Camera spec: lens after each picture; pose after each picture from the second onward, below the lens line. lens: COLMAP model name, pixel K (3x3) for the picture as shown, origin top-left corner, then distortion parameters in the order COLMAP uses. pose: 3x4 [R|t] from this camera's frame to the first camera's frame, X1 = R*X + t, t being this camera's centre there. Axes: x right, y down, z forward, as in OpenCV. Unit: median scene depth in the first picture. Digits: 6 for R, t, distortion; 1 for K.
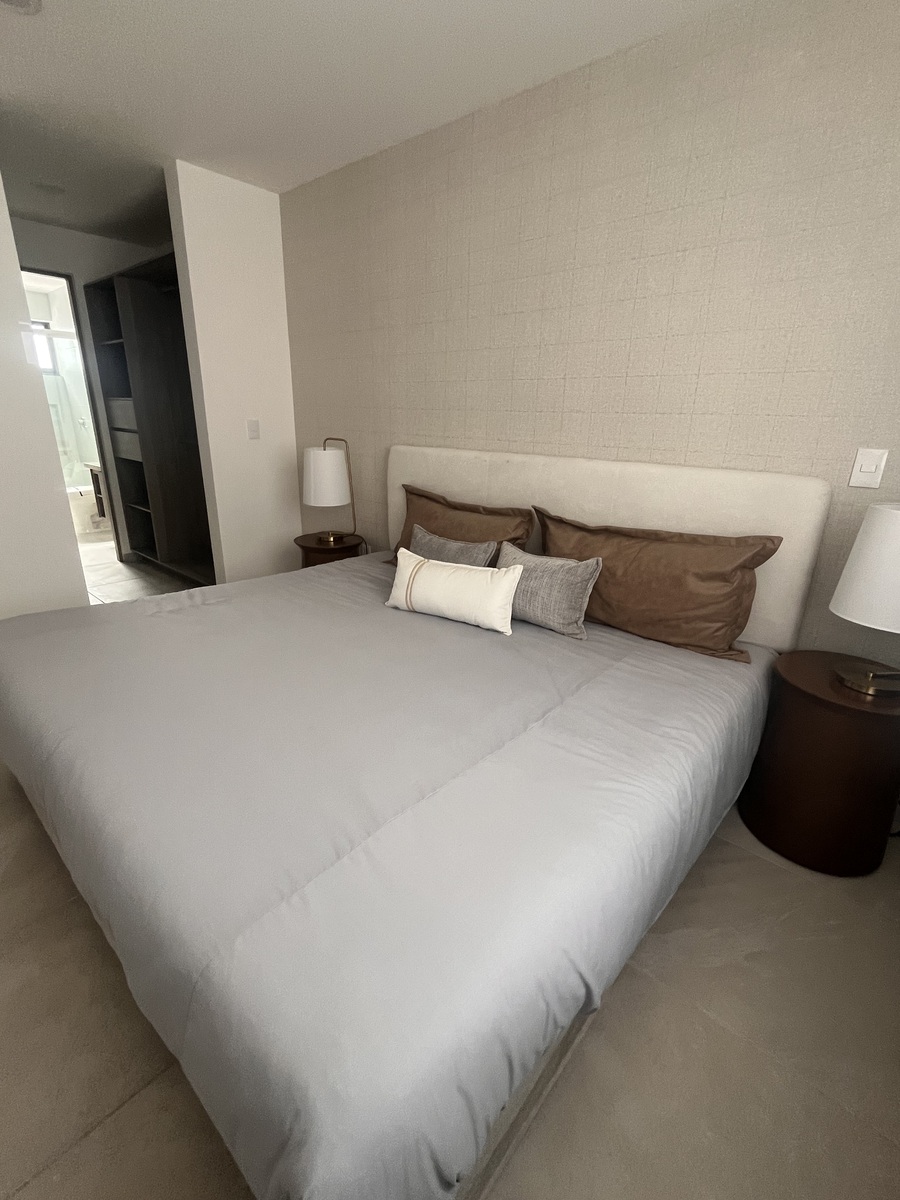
lens RADIAL K [[525.8, 0, 450.0], [0, 525.8, 600.0], [0, 0, 1]] dist [0.002098, 0.000803]
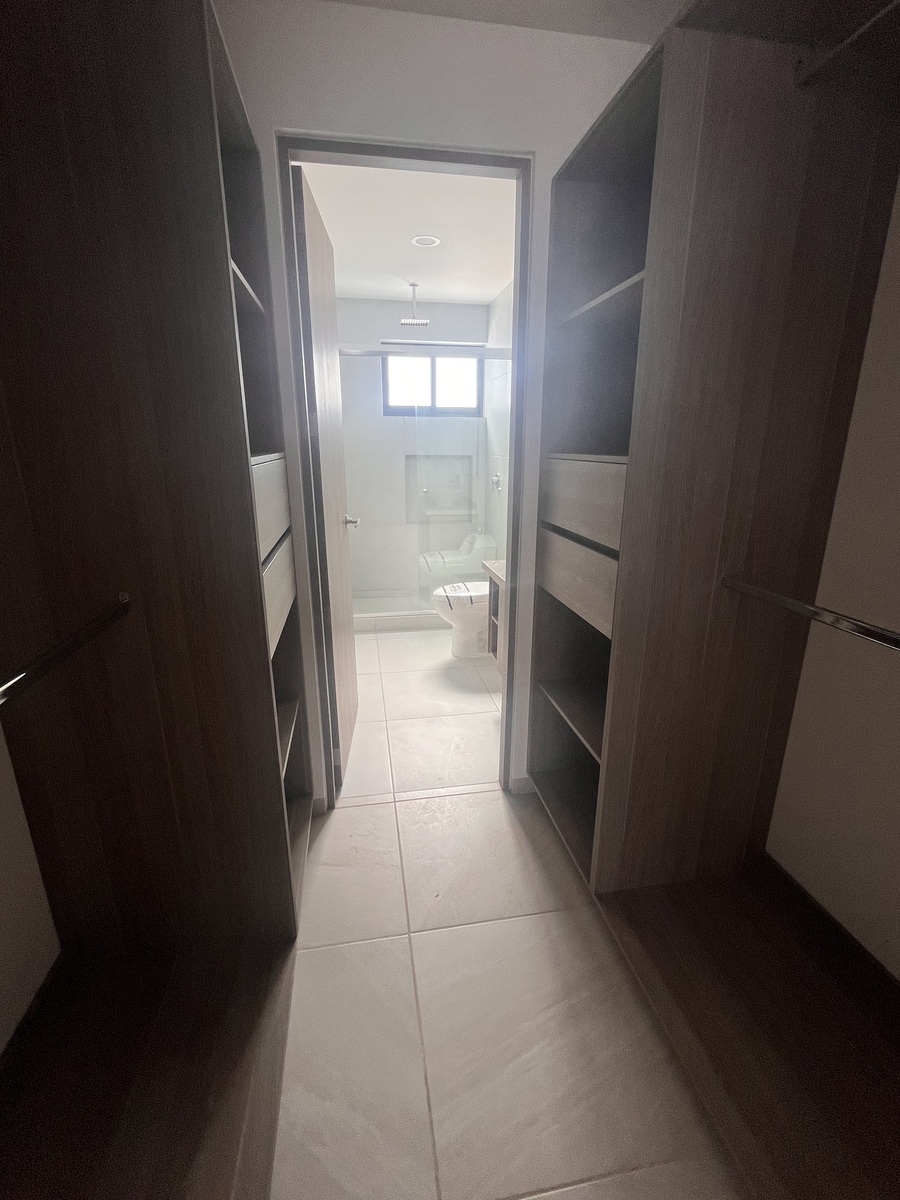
lens RADIAL K [[525.8, 0, 450.0], [0, 525.8, 600.0], [0, 0, 1]] dist [0.002098, 0.000803]
pose [[0.776719, 0.148235, -0.612155, -0.455992], [-0.183571, 0.982993, 0.005115, -0.266991], [0.602502, 0.108401, 0.790721, 0.661009]]
